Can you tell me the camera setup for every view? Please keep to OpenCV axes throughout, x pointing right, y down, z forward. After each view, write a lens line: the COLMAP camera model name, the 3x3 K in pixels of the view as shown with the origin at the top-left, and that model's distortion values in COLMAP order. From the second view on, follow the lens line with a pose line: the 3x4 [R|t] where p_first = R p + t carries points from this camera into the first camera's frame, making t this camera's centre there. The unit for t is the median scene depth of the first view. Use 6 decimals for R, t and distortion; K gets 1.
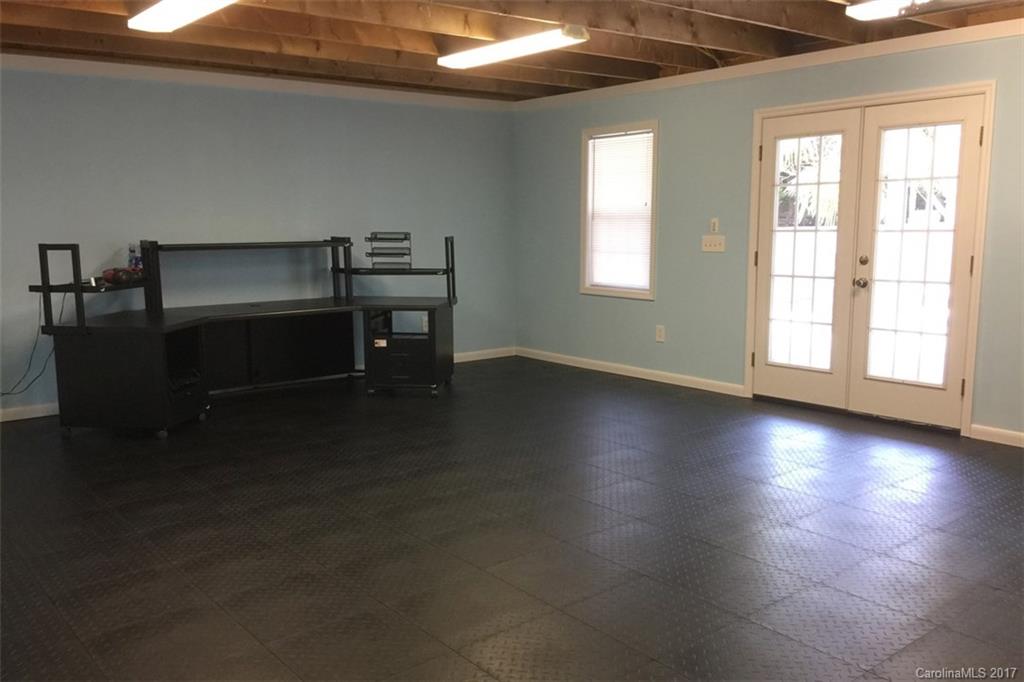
lens RADIAL K [[883.4, 0, 511.3], [0, 883.4, 371.0], [0, 0, 1]] dist [0.003694, -0.003551]
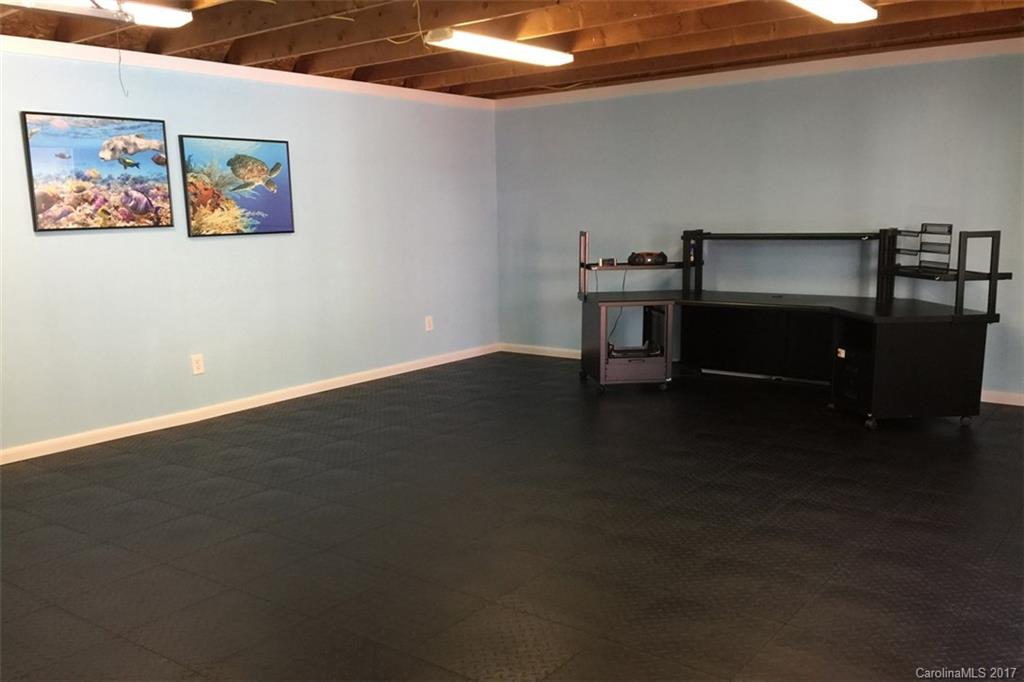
lens RADIAL K [[911.9, 0, 512.0], [0, 911.9, 341.0], [0, 0, 1]] dist [-0.010675, -0.004601]
pose [[0.244789, 0.136346, -0.959942, 0.584887], [-0.151474, 0.983284, 0.101035, -0.079010], [0.957671, 0.120674, 0.261350, 0.434654]]
